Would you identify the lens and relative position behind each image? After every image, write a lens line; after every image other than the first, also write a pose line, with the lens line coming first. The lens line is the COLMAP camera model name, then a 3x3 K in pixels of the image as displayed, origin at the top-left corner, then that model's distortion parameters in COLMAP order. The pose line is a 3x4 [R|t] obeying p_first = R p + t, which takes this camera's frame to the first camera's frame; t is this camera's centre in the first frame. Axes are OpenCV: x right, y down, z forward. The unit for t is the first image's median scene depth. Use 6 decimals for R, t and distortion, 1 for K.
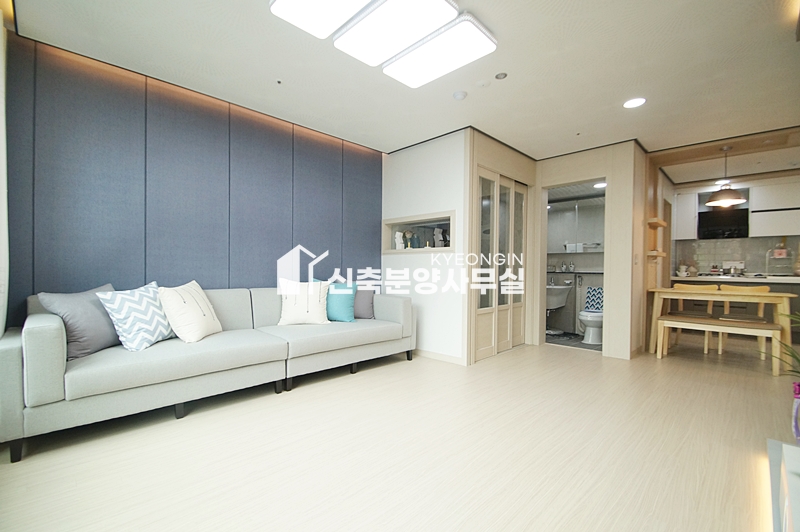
lens RADIAL K [[358.6, 0, 400.0], [0, 358.6, 266.0], [0, 0, 1]] dist [-0.000317, -0.000086]
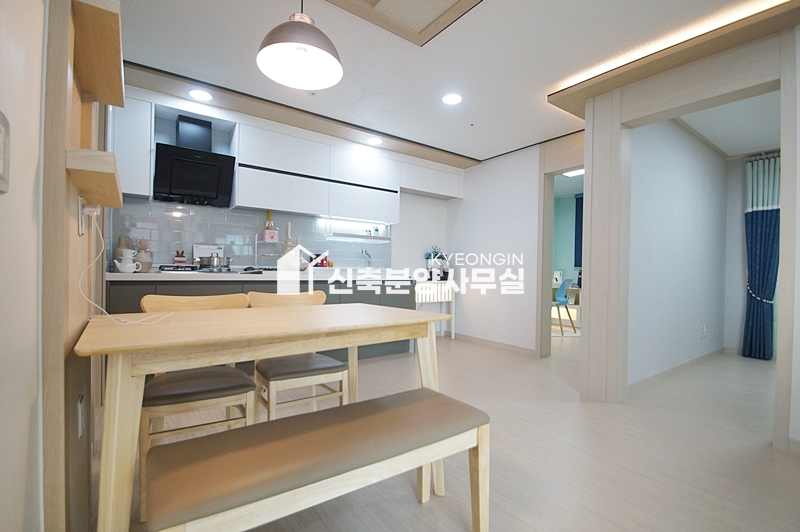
lens RADIAL K [[354.6, 0, 399.5], [0, 354.6, 272.0], [0, 0, 1]] dist [0.000794, 0.000051]
pose [[0.141748, -0.016005, 0.989773, 0.436922], [-0.024508, 0.999506, 0.019673, 0.012928], [-0.989599, -0.027046, 0.141285, 0.663259]]
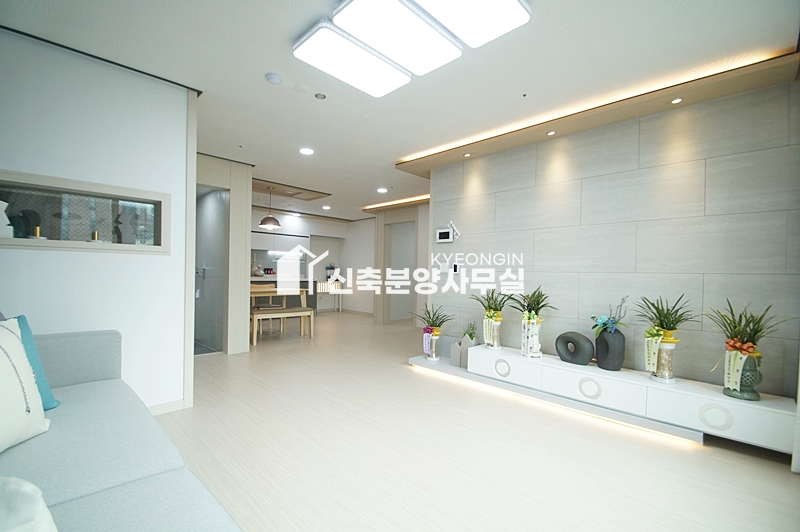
lens RADIAL K [[354.6, 0, 399.5], [0, 354.6, 272.0], [0, 0, 1]] dist [0.000794, 0.000051]
pose [[-0.021885, -0.007115, 0.999735, -0.394623], [-0.020181, 0.999774, 0.006674, -0.012680], [-0.999557, -0.020029, -0.022023, 0.404221]]
